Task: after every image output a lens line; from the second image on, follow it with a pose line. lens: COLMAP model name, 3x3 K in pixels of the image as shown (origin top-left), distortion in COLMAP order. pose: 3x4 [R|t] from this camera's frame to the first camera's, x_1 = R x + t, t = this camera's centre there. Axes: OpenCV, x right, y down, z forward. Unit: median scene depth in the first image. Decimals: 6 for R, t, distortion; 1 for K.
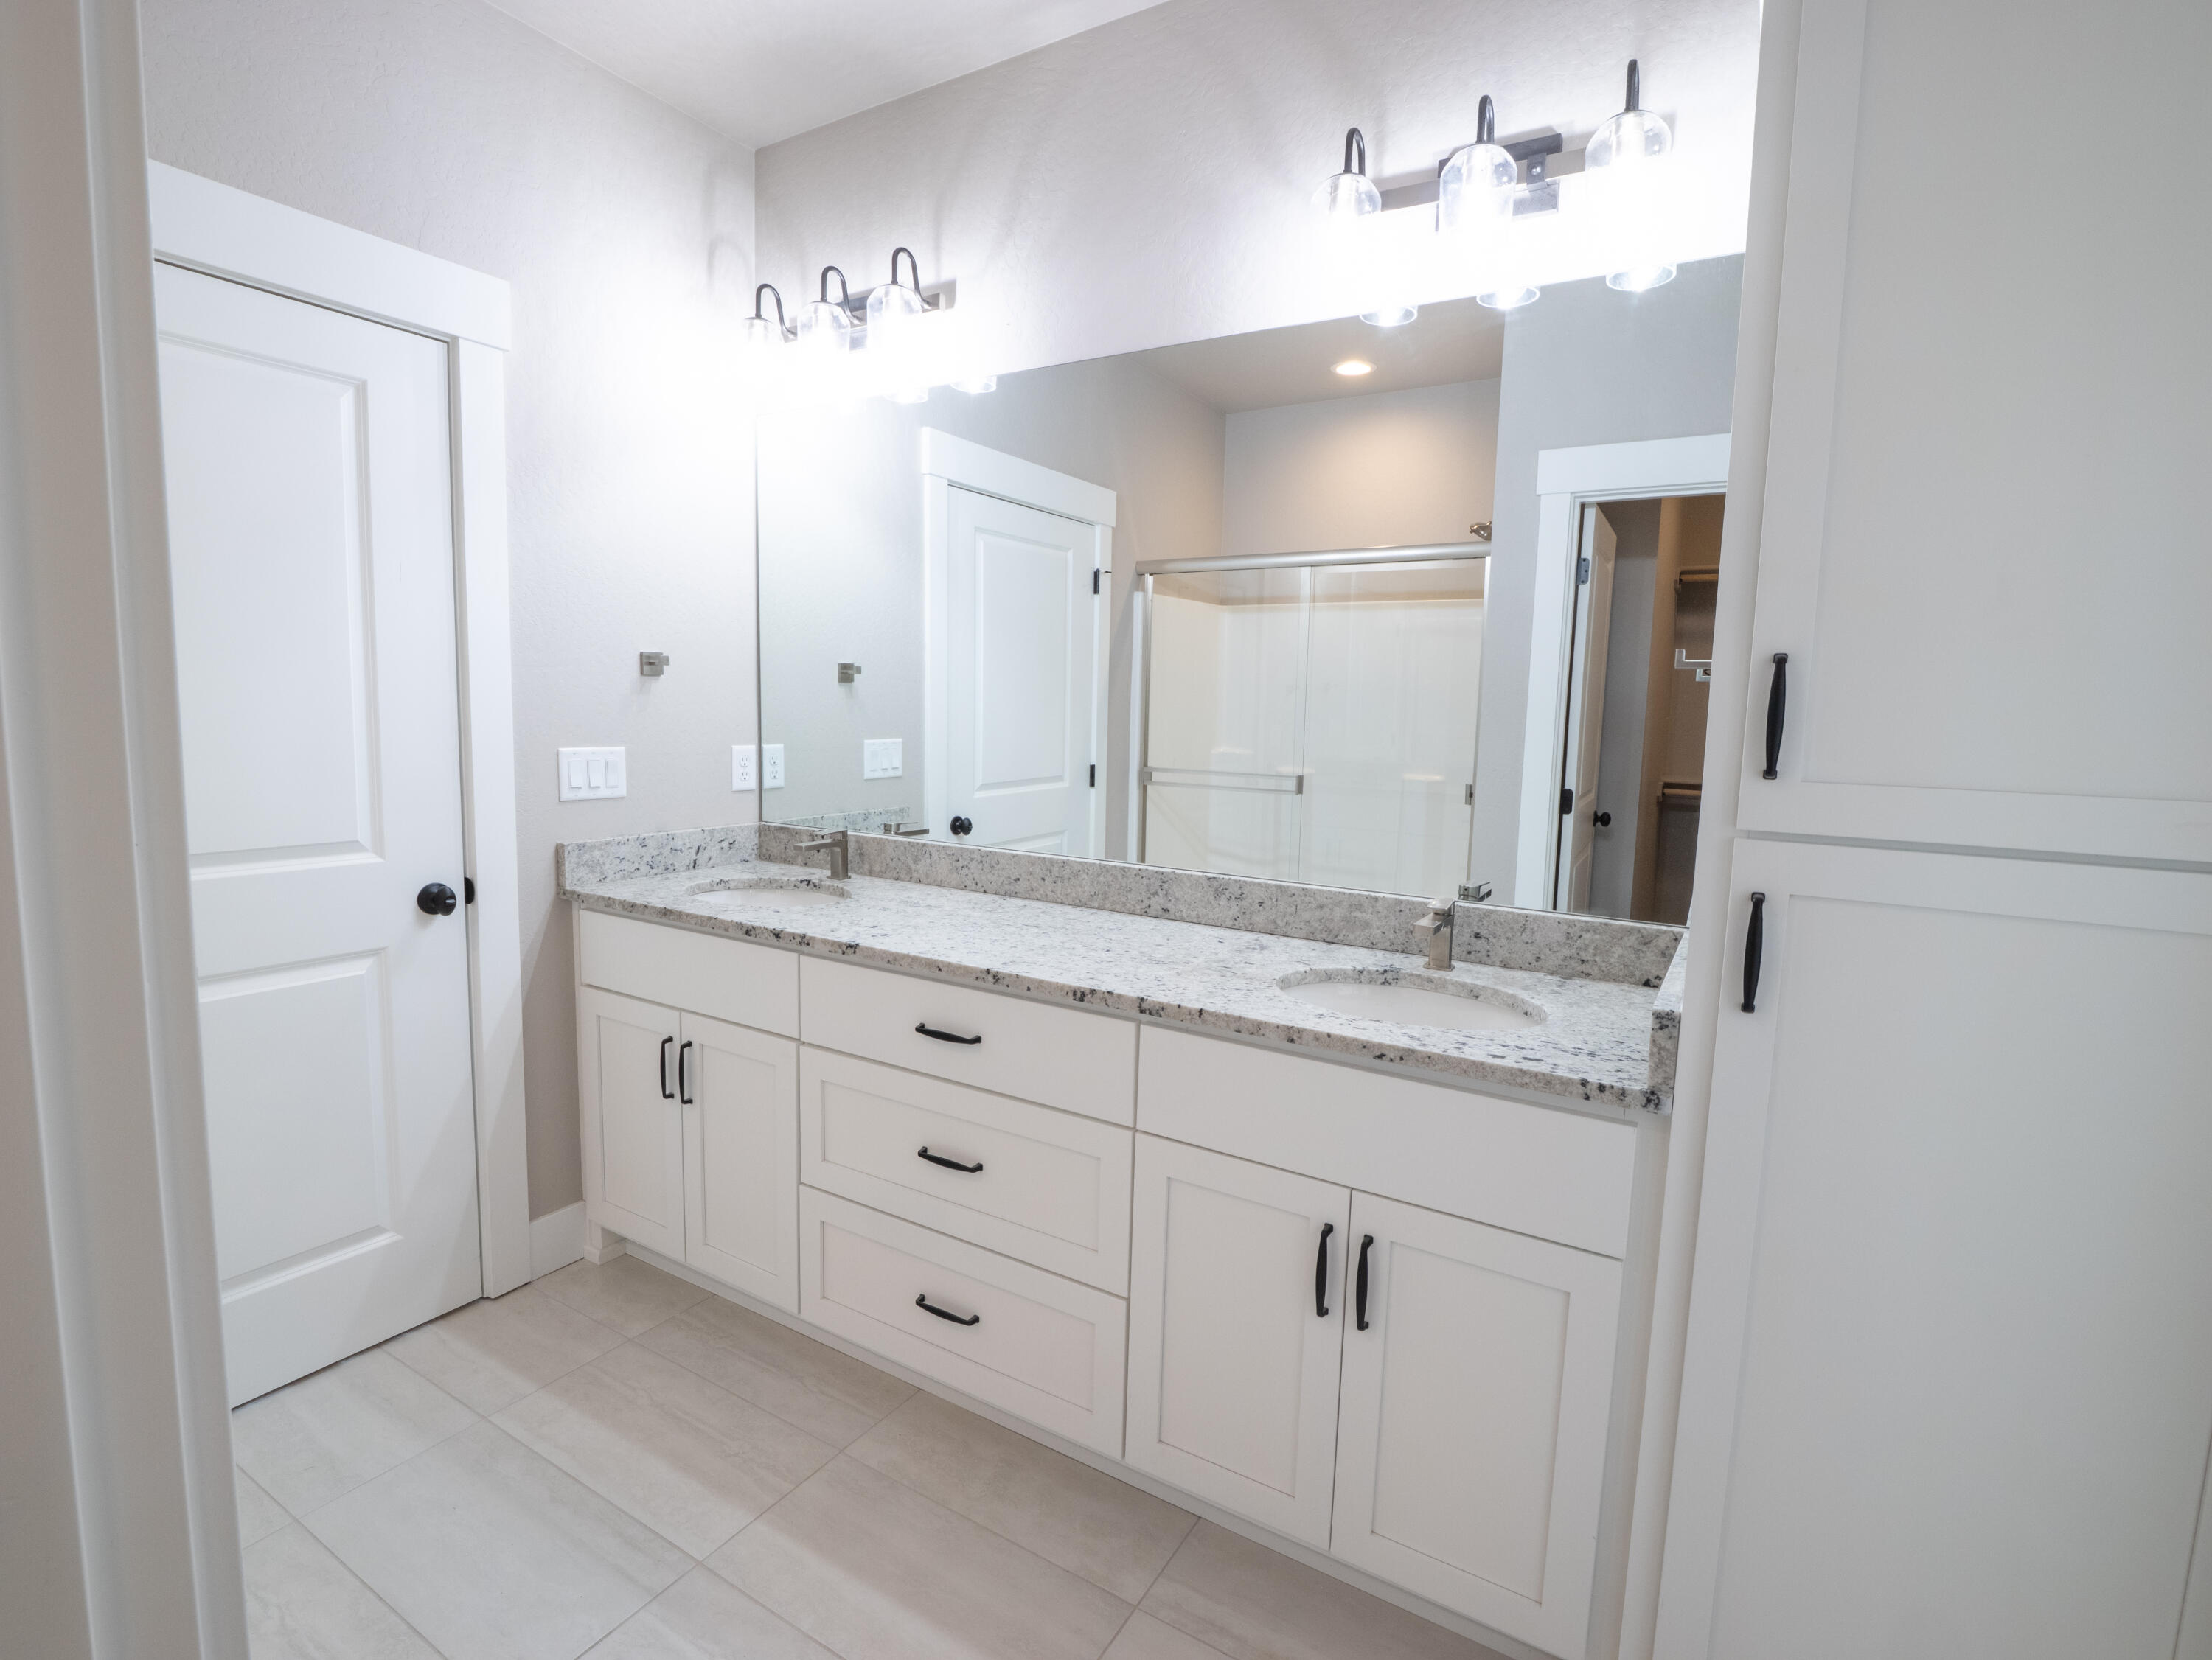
lens RADIAL K [[1069.0, 0, 1102.5], [0, 1069.0, 822.8], [0, 0, 1]] dist [-0.012788, -0.001361]
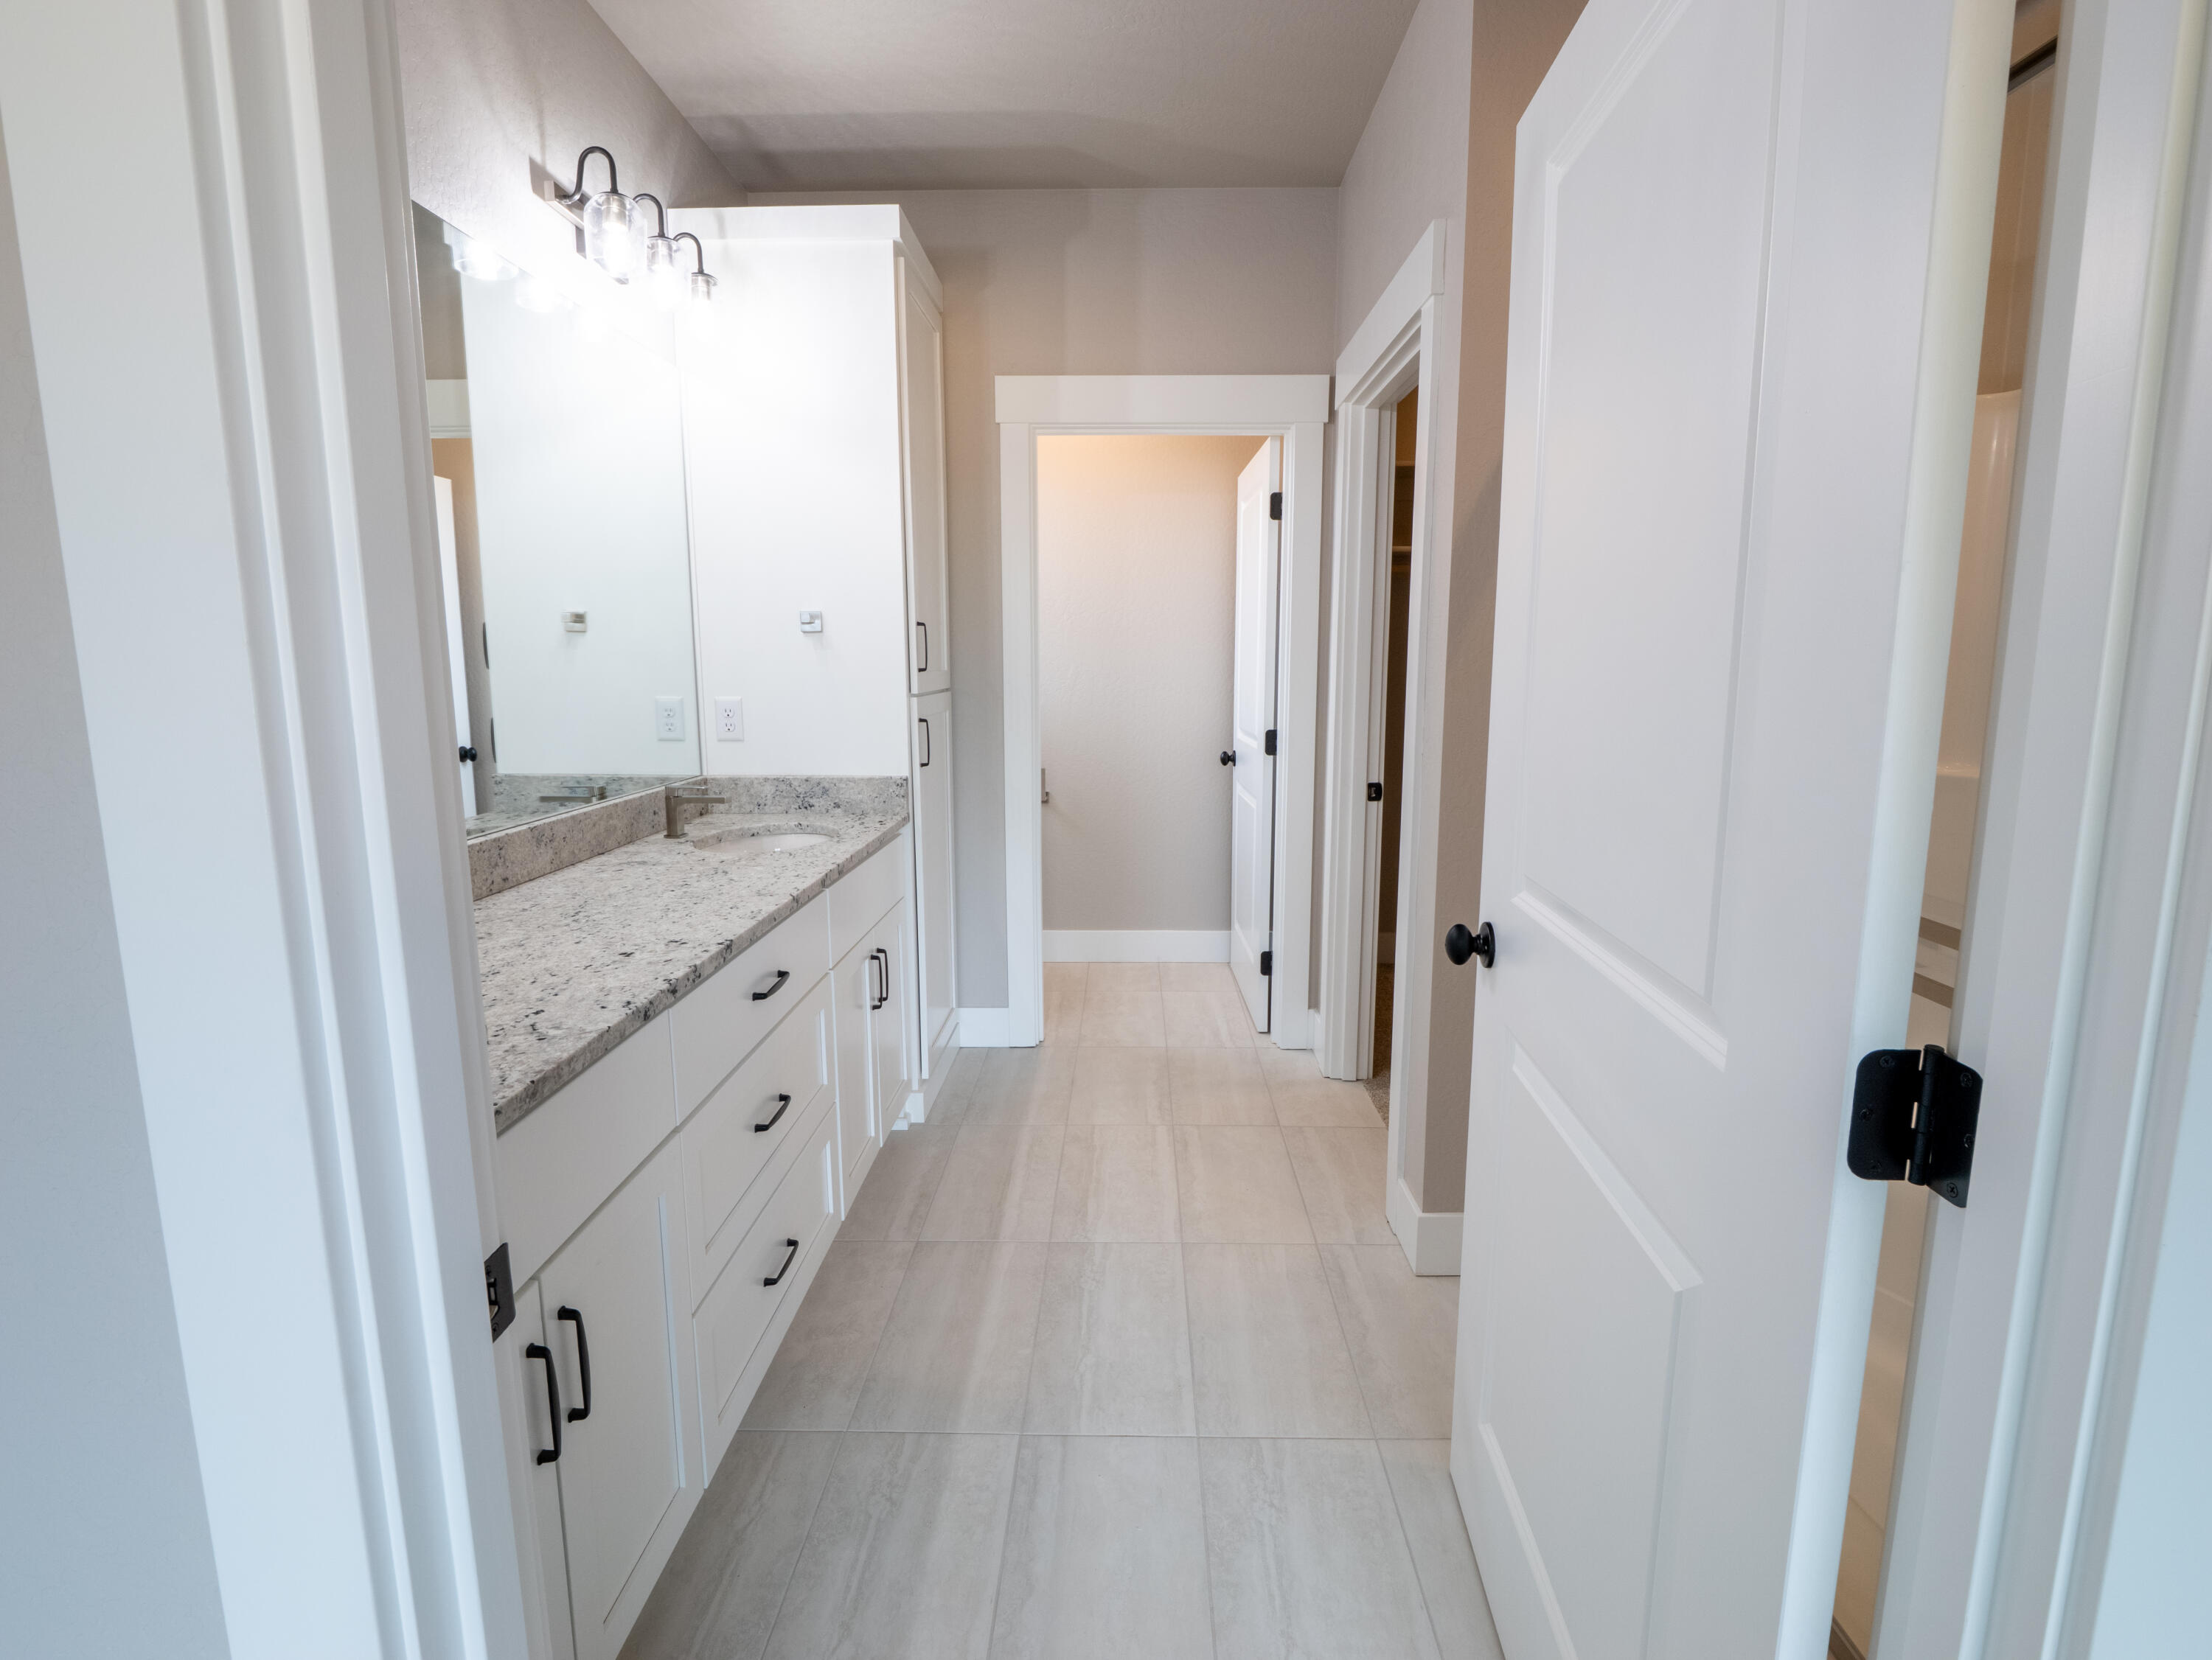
lens RADIAL K [[1069.0, 0, 1102.5], [0, 1069.0, 822.8], [0, 0, 1]] dist [-0.012788, -0.001361]
pose [[-0.497901, -0.162370, 0.851898, -1.006028], [0.079987, 0.969532, 0.231540, -0.138980], [-0.863537, 0.183425, -0.469743, 1.055649]]
